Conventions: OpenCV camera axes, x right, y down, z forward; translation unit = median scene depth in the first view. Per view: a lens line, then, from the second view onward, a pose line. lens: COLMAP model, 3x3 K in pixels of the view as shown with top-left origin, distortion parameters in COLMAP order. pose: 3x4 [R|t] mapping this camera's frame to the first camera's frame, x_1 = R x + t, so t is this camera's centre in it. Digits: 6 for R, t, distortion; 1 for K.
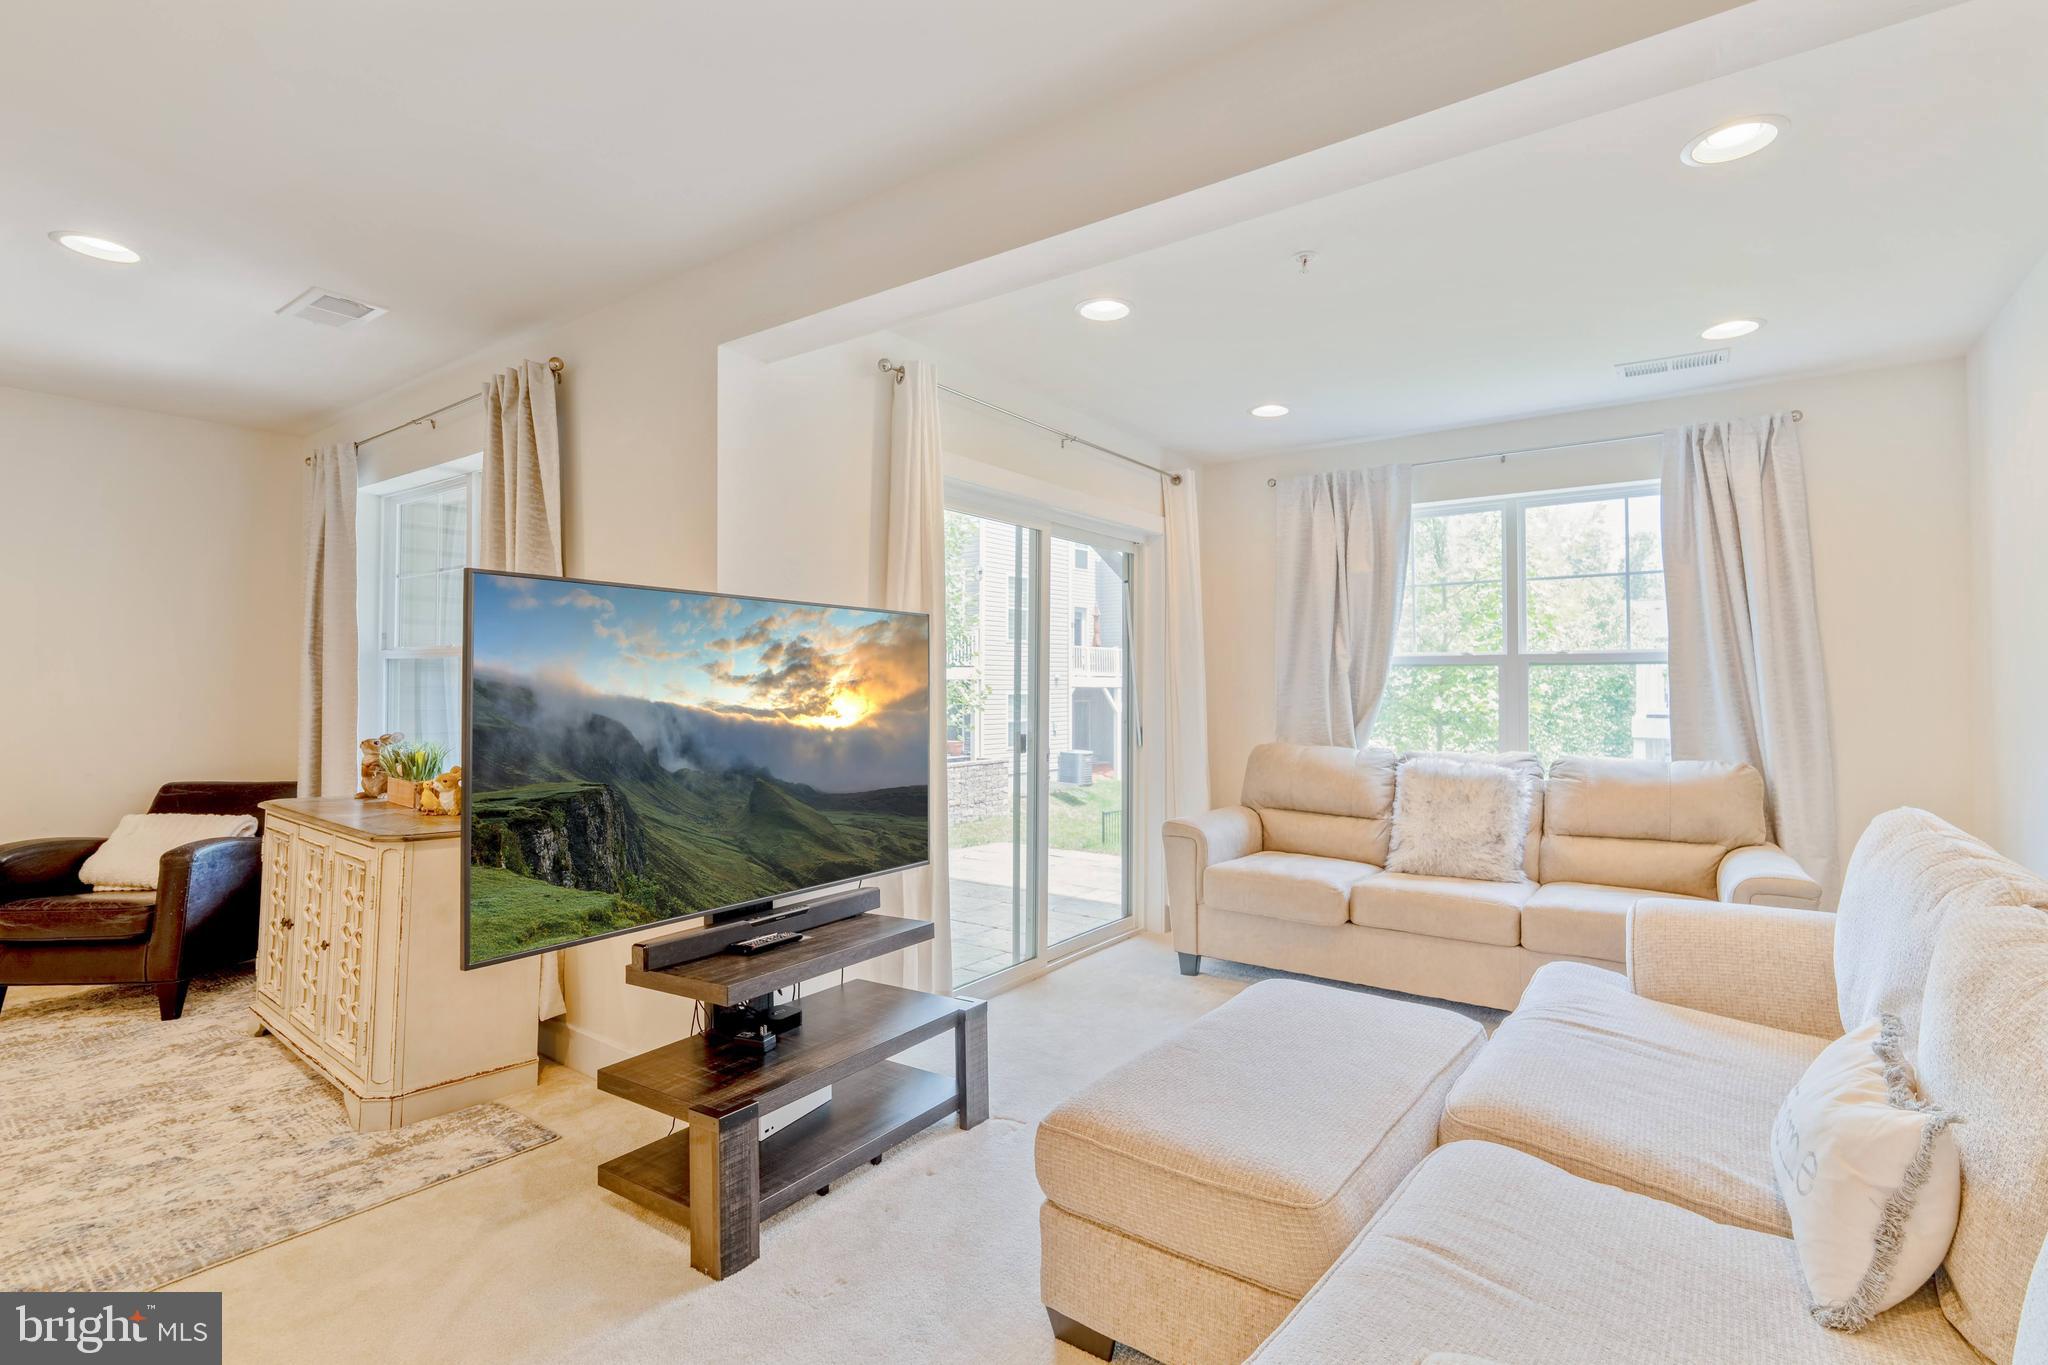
lens RADIAL K [[897.6, 0, 1037.3], [0, 897.6, 685.5], [0, 0, 1]] dist [-0.010217, 0.003045]
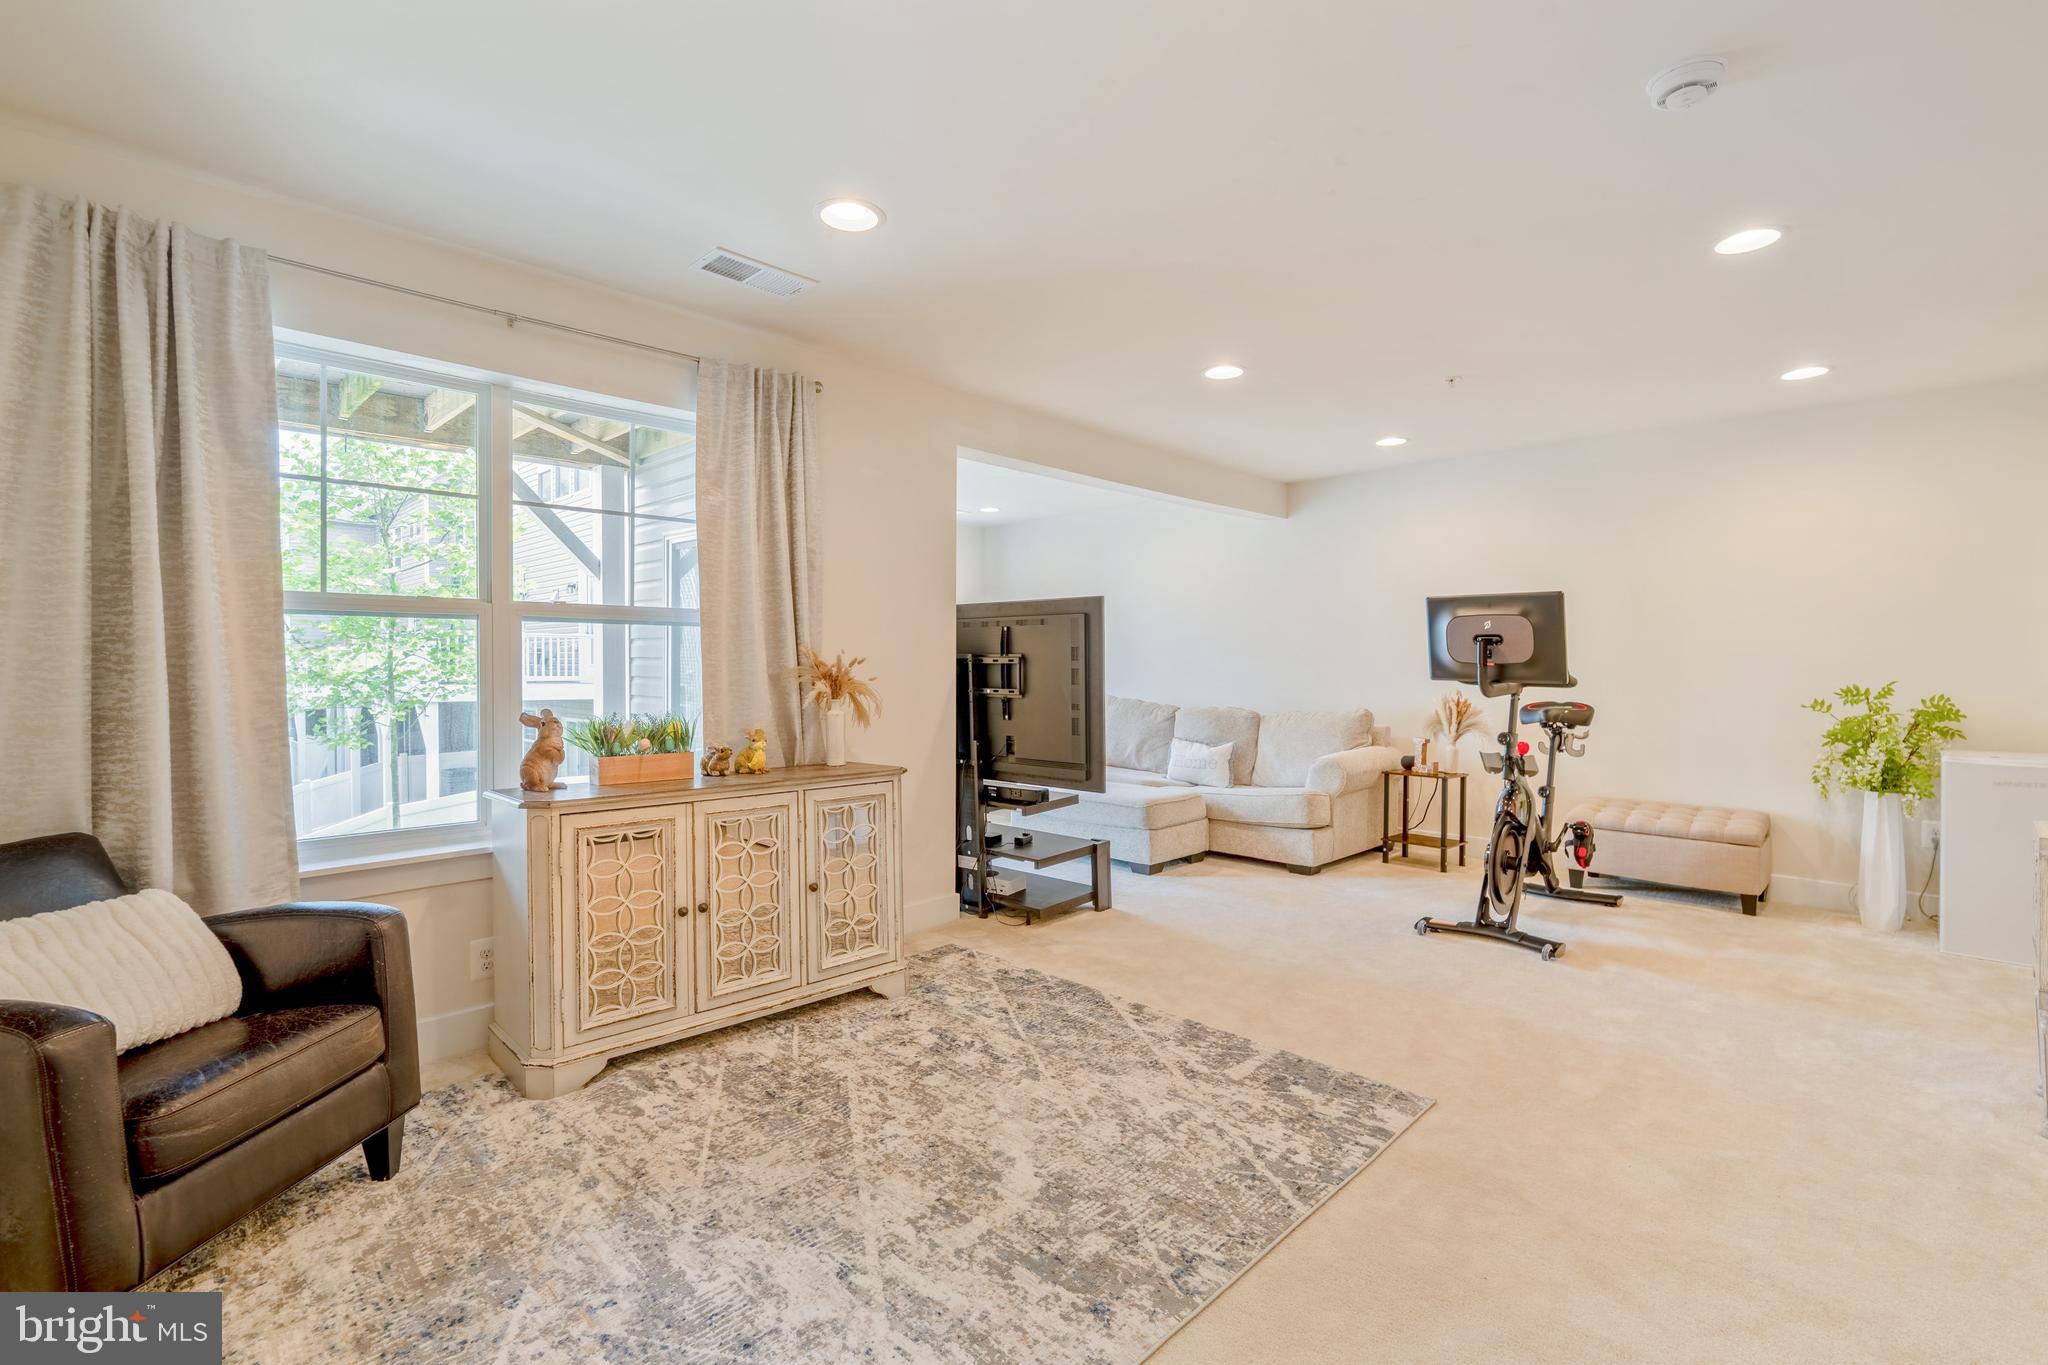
lens RADIAL K [[897.6, 0, 1037.3], [0, 897.6, 685.5], [0, 0, 1]] dist [-0.010217, 0.003045]
pose [[0.180171, -0.039669, 0.982835, -1.885297], [-0.013896, 0.998984, 0.042868, 0.006253], [-0.983537, -0.021381, 0.179437, 0.577311]]
